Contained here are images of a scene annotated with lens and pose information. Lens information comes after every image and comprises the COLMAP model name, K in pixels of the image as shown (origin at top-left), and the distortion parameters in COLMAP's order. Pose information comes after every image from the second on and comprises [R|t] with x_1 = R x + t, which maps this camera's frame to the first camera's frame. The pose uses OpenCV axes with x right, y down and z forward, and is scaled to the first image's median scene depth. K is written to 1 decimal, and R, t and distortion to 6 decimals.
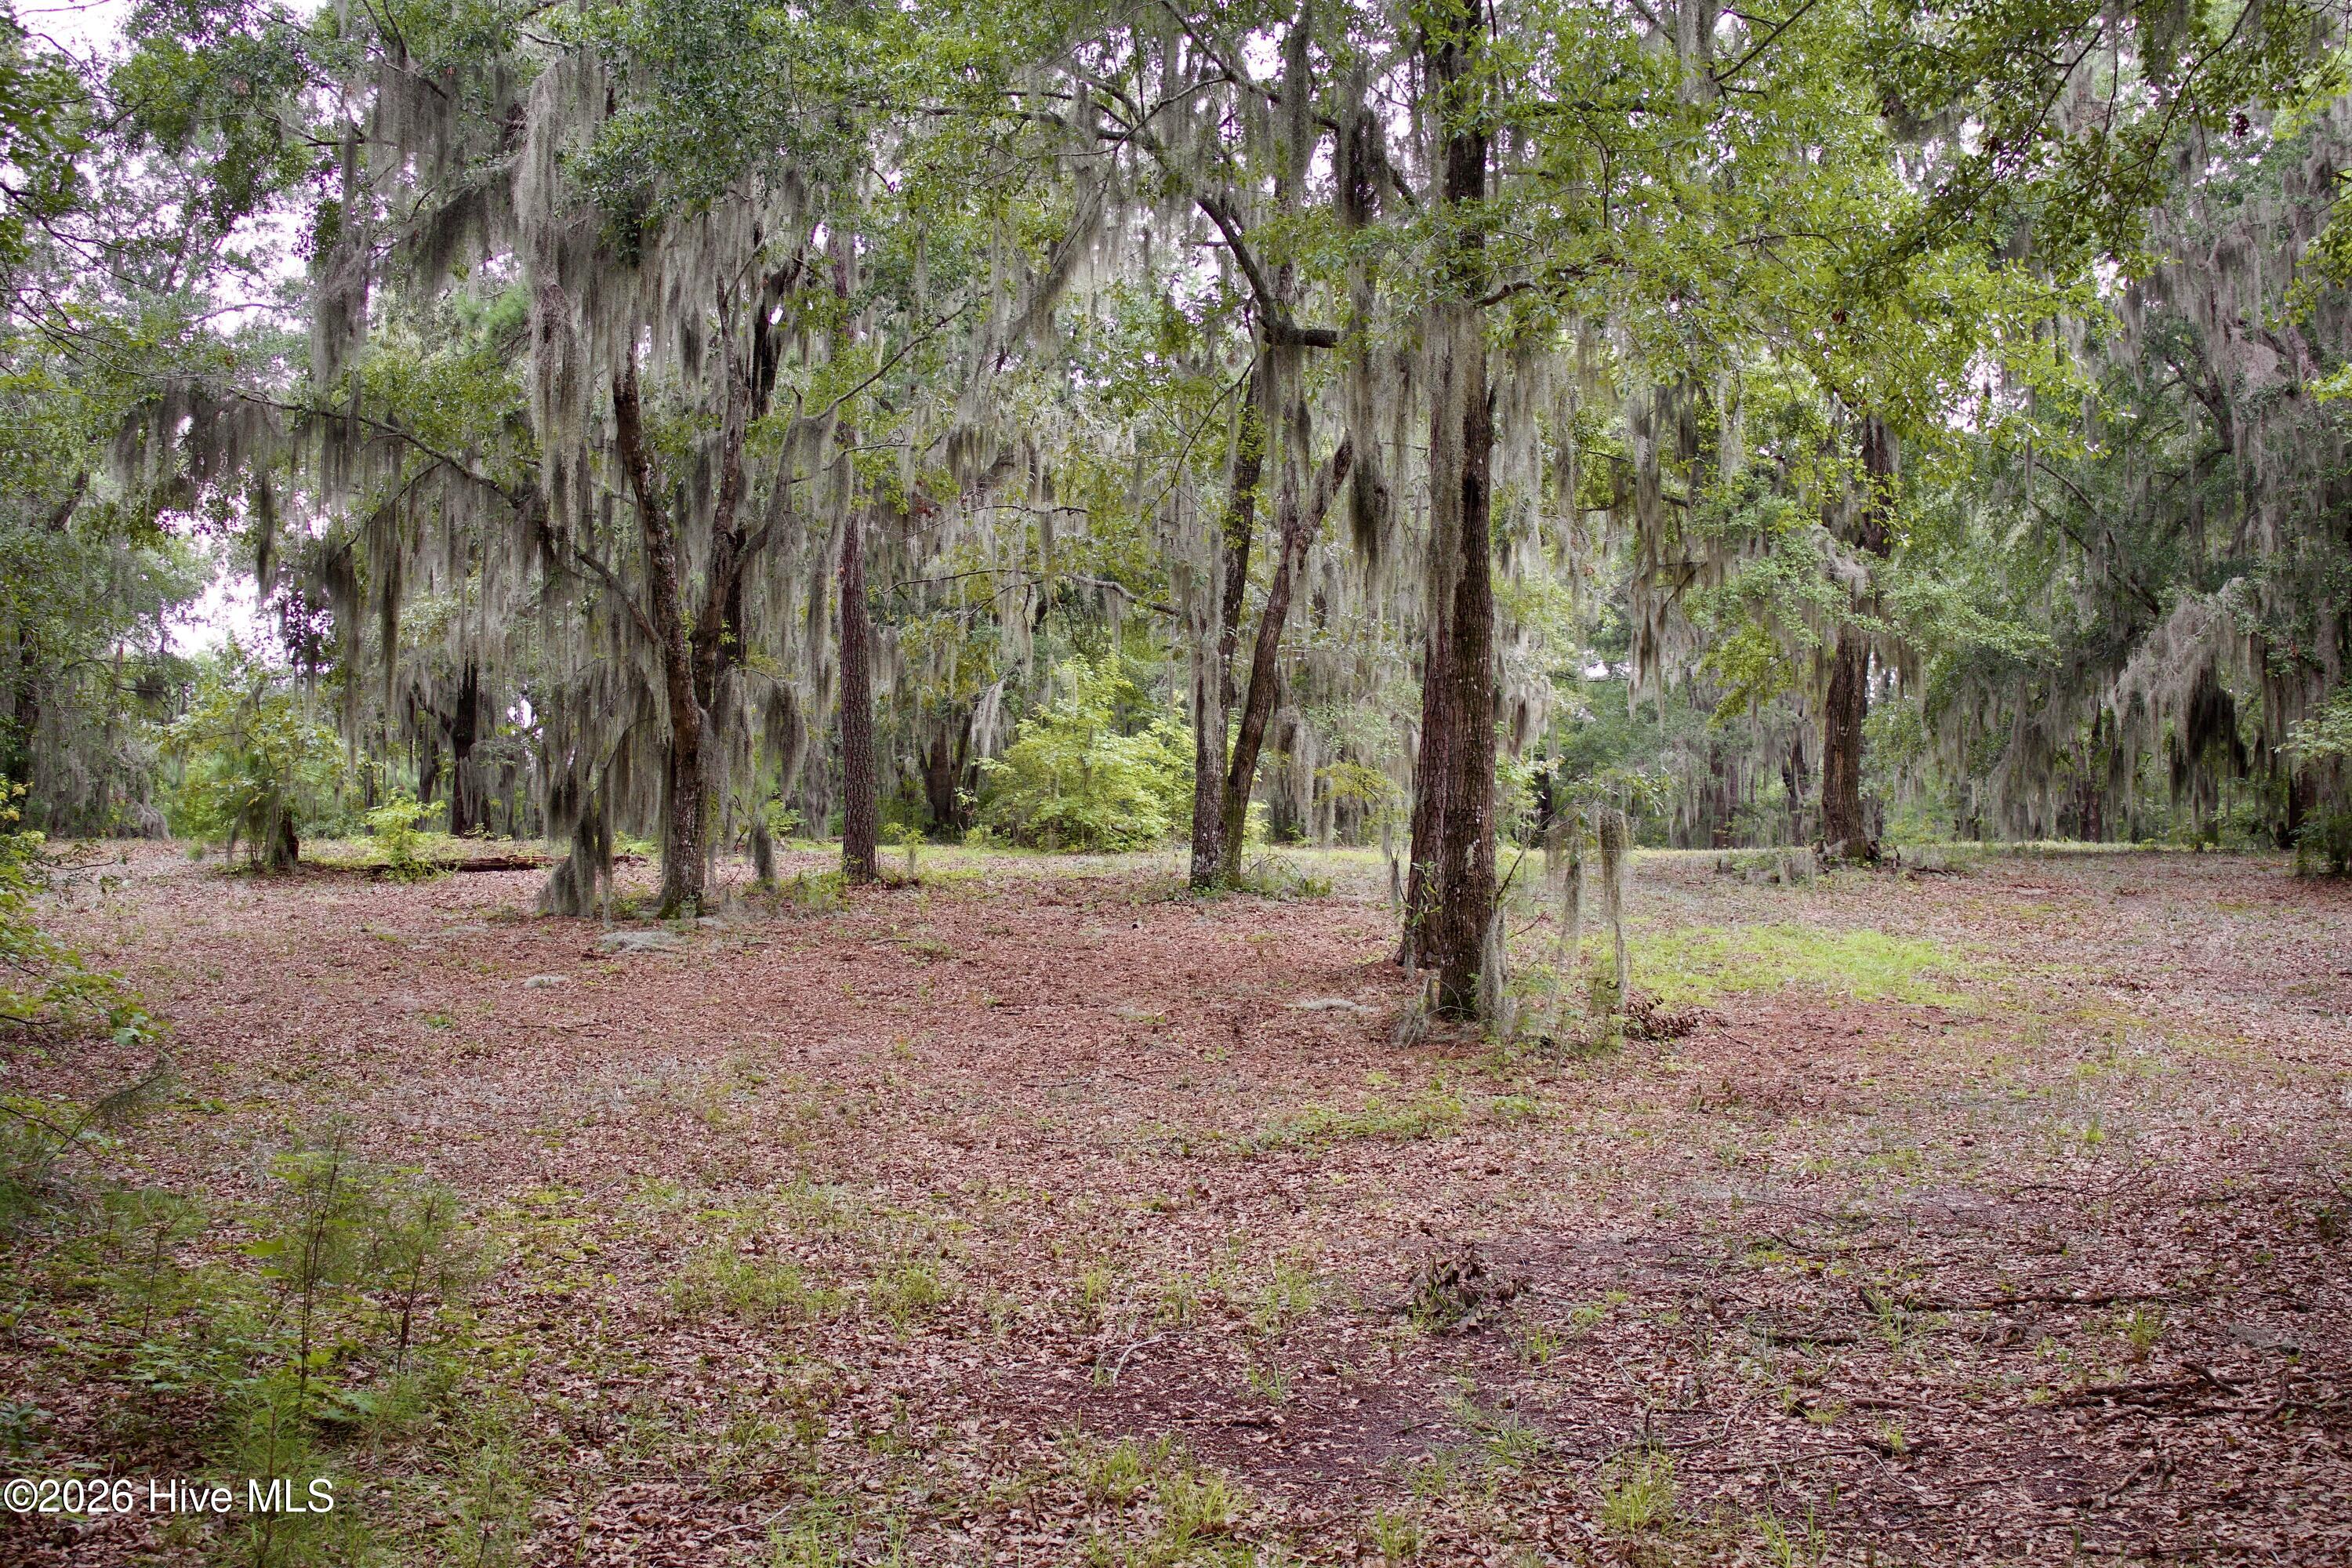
lens RADIAL K [[2521.2, 0, 1176.0], [0, 2521.2, 784.0], [0, 0, 1]] dist [-0.193330, 0.128099]
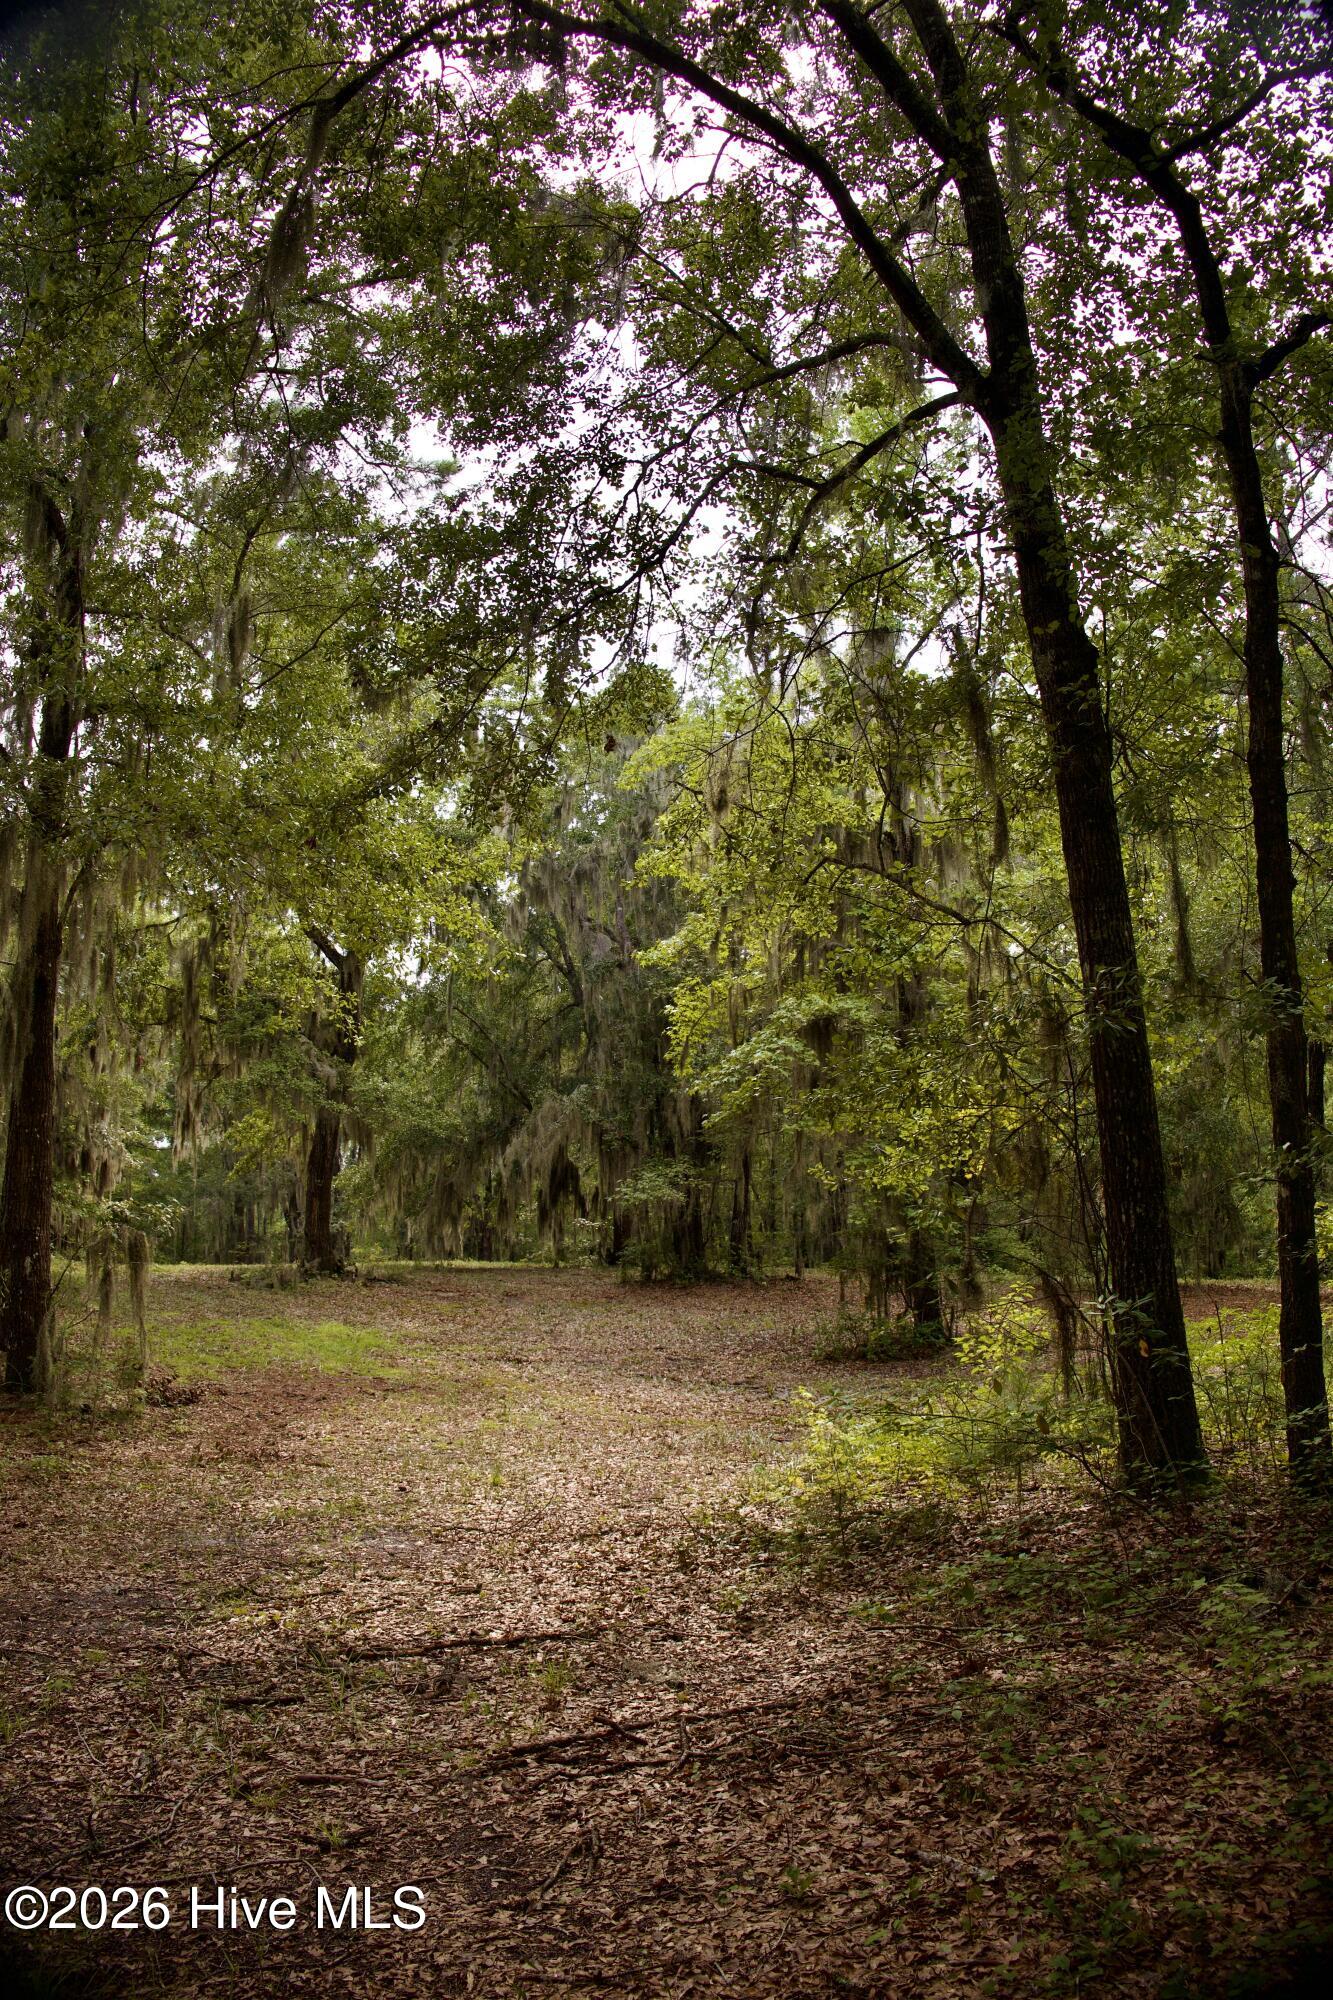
lens RADIAL K [[1675.3, 0, 666.5], [0, 1675.3, 1000.0], [0, 0, 1]] dist [-0.263587, 0.132262]
pose [[0.894115, 0.058715, 0.443972, 0.050610], [0.001332, 0.991015, -0.133743, 0.005484], [-0.447836, 0.120173, 0.886003, 0.149302]]
